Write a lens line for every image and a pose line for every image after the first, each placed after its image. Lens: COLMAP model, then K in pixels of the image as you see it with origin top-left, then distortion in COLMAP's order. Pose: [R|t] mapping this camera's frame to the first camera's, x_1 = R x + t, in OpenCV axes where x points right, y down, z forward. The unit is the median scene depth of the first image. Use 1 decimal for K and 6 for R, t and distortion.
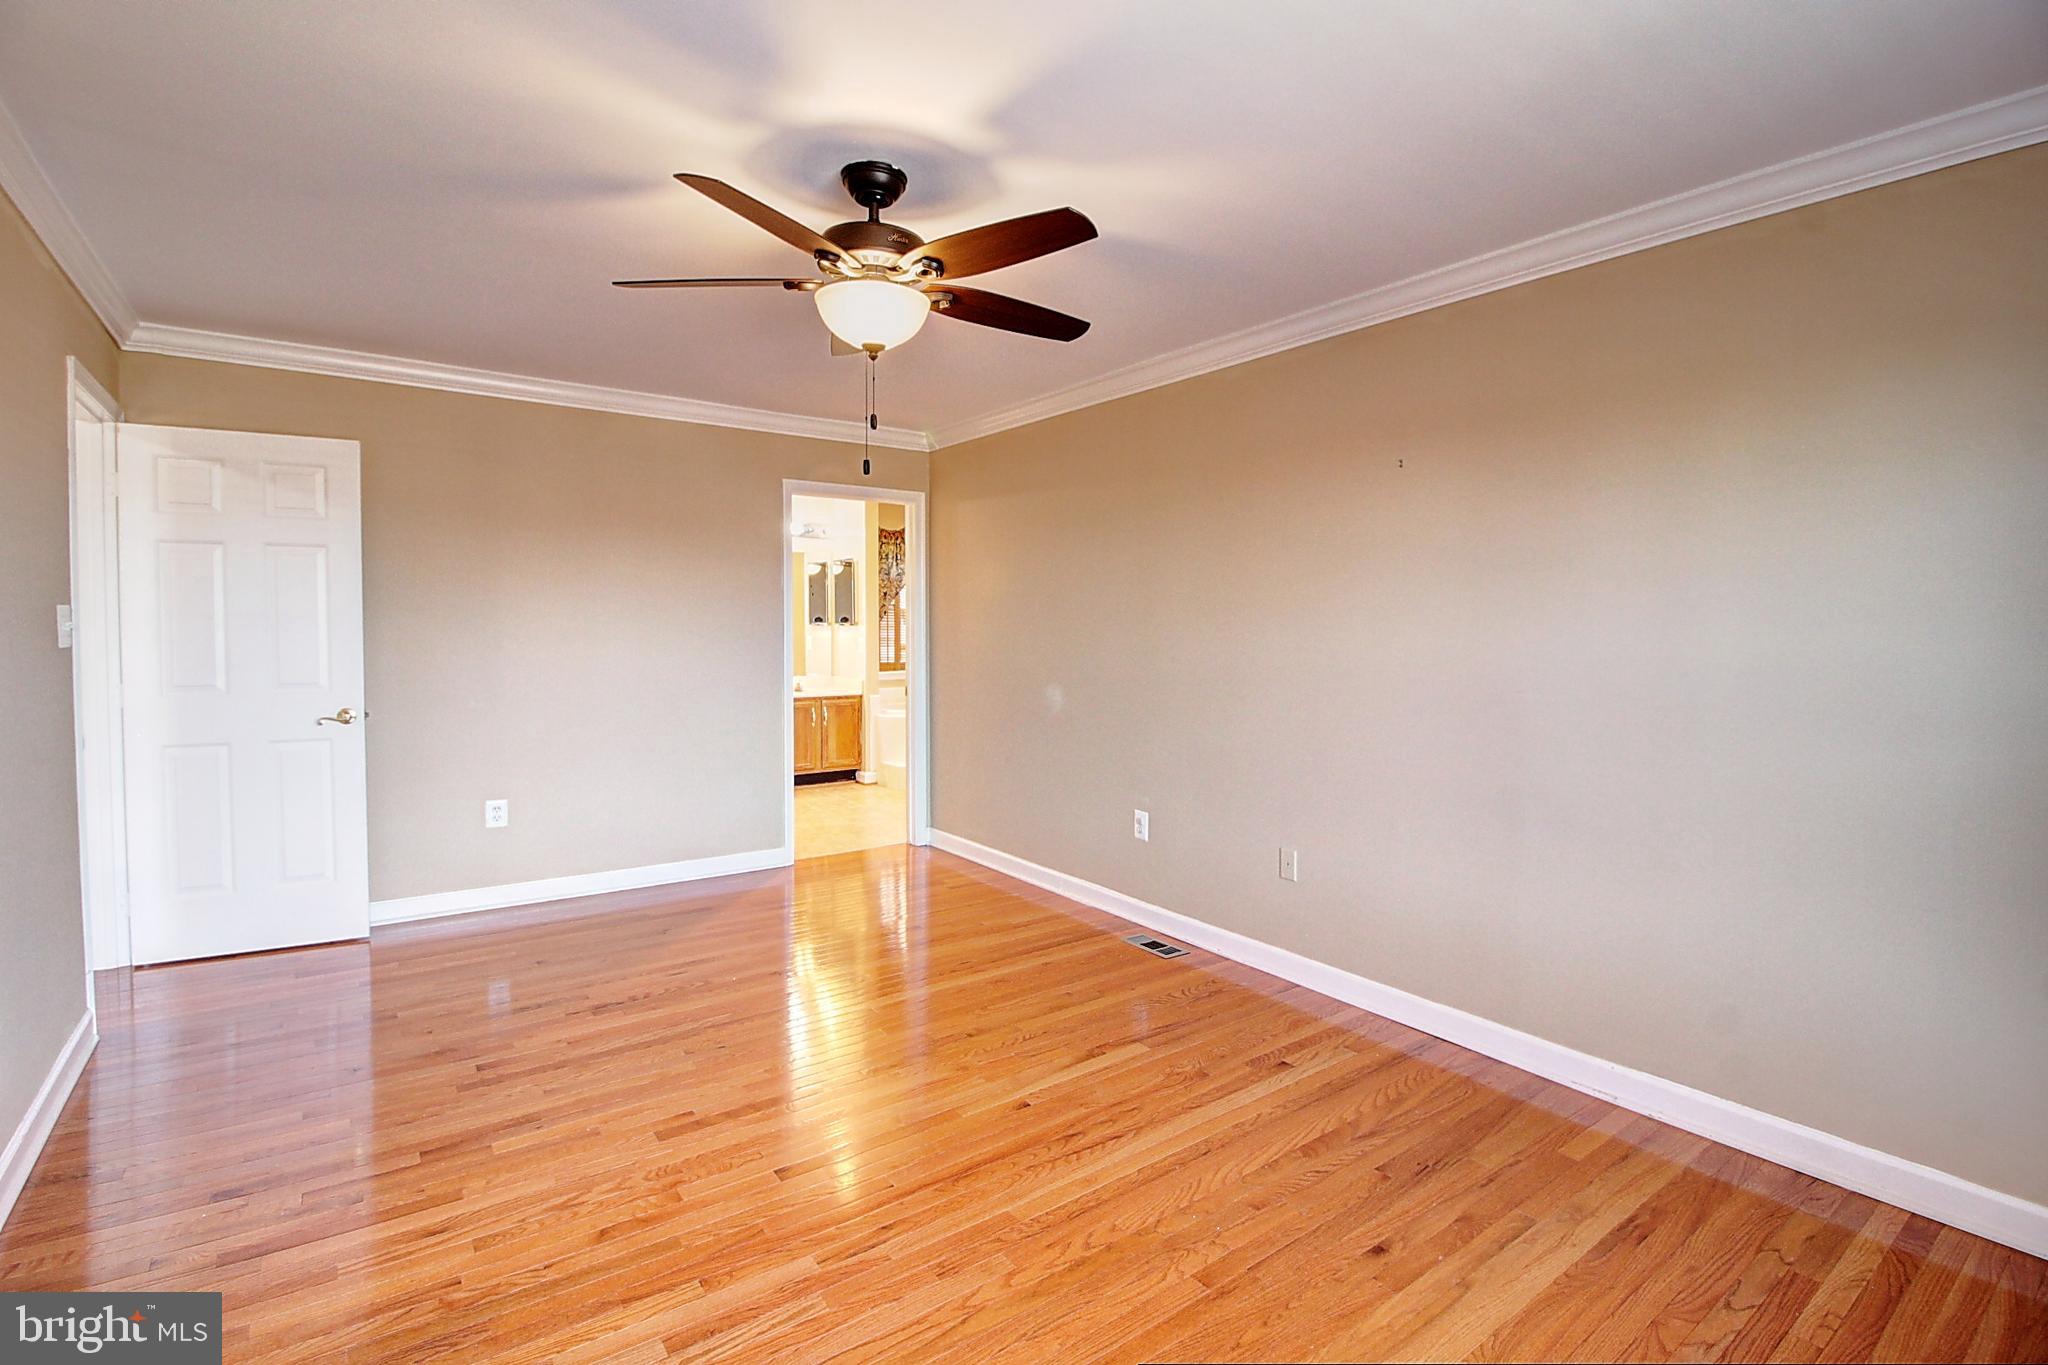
lens RADIAL K [[956.0, 0, 1029.5], [0, 956.0, 661.5], [0, 0, 1]] dist [-0.000326, -0.012065]
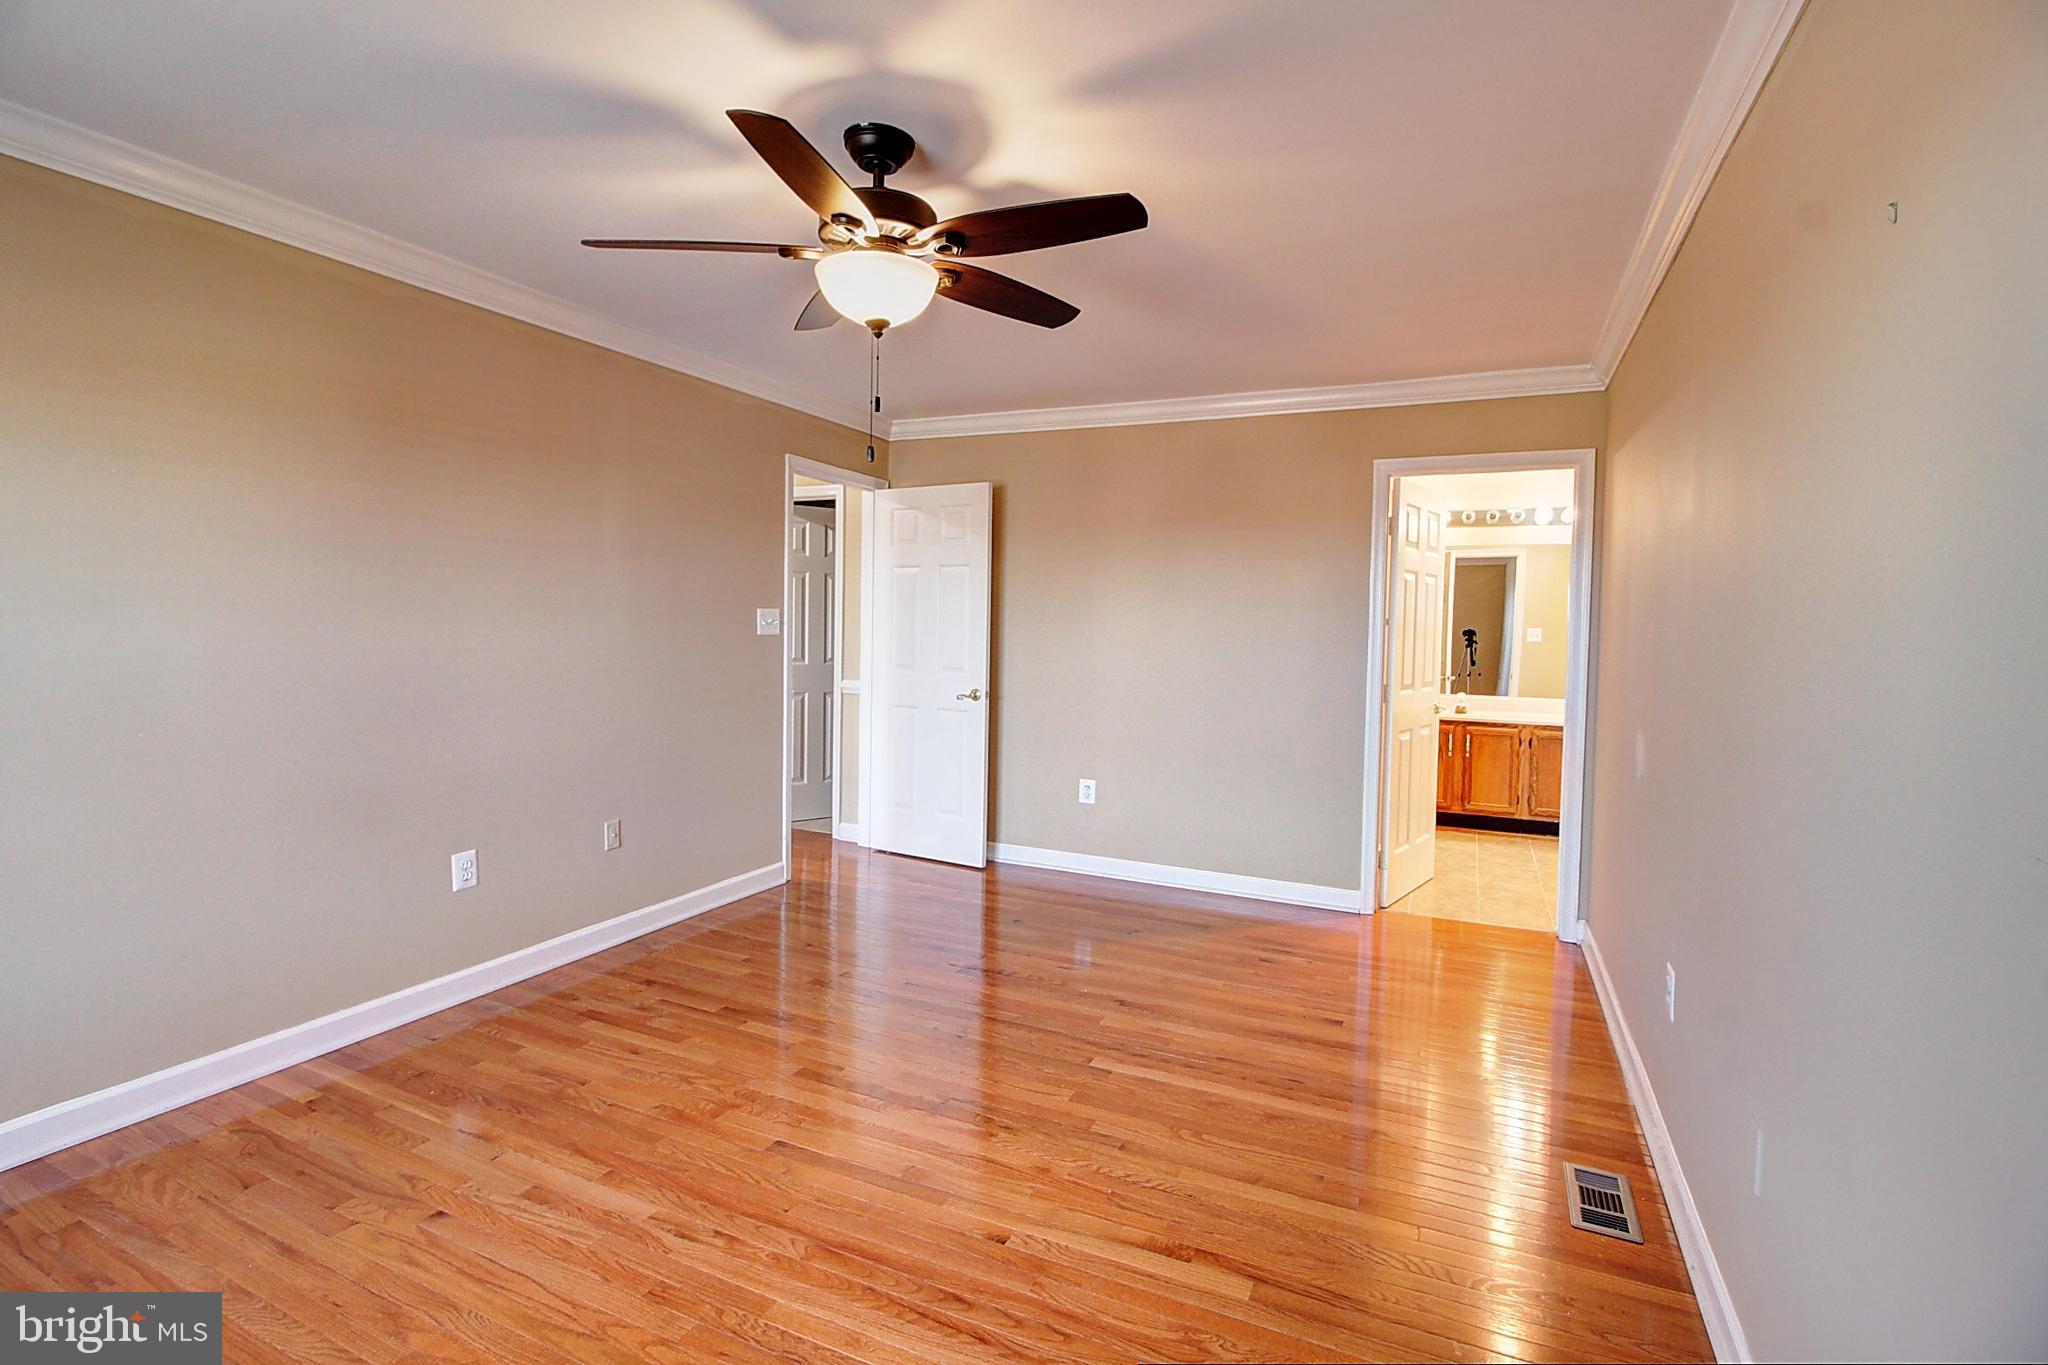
lens RADIAL K [[956.0, 0, 1029.5], [0, 956.0, 661.5], [0, 0, 1]] dist [-0.000326, -0.012065]
pose [[0.479052, 0.039105, -0.876915, 0.633209], [-0.048843, 0.998647, 0.017850, -0.020586], [0.876426, 0.034280, 0.480314, 0.595710]]
